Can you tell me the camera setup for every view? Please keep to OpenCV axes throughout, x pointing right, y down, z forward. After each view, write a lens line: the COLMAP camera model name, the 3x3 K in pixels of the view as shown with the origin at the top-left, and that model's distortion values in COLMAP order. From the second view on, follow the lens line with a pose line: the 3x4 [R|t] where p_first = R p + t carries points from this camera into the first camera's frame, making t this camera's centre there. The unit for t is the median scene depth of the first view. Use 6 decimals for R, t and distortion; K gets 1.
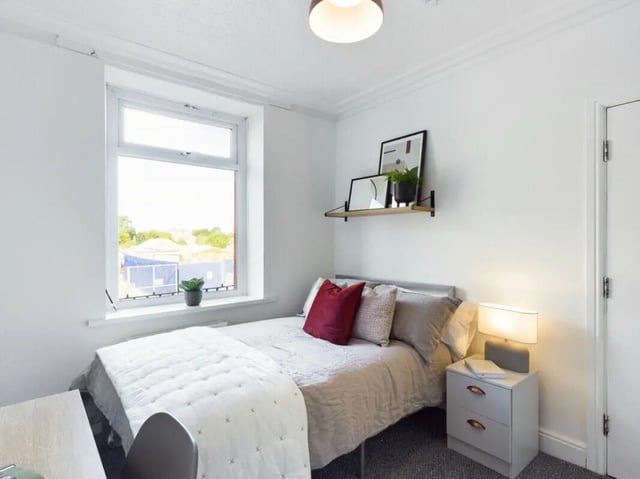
lens RADIAL K [[342.2, 0, 321.2], [0, 342.2, 241.1], [0, 0, 1]] dist [0.006056, 0.000801]
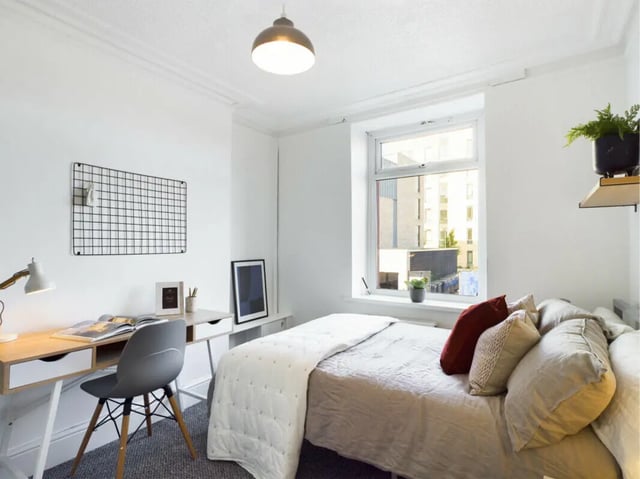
lens RADIAL K [[342.2, 0, 322.3], [0, 342.2, 237.6], [0, 0, 1]] dist [0.006056, 0.000801]
pose [[0.289840, -0.018355, -0.956899, 0.636887], [-0.009476, 0.999712, -0.022046, 0.005924], [0.957028, 0.015458, 0.289583, 0.405973]]
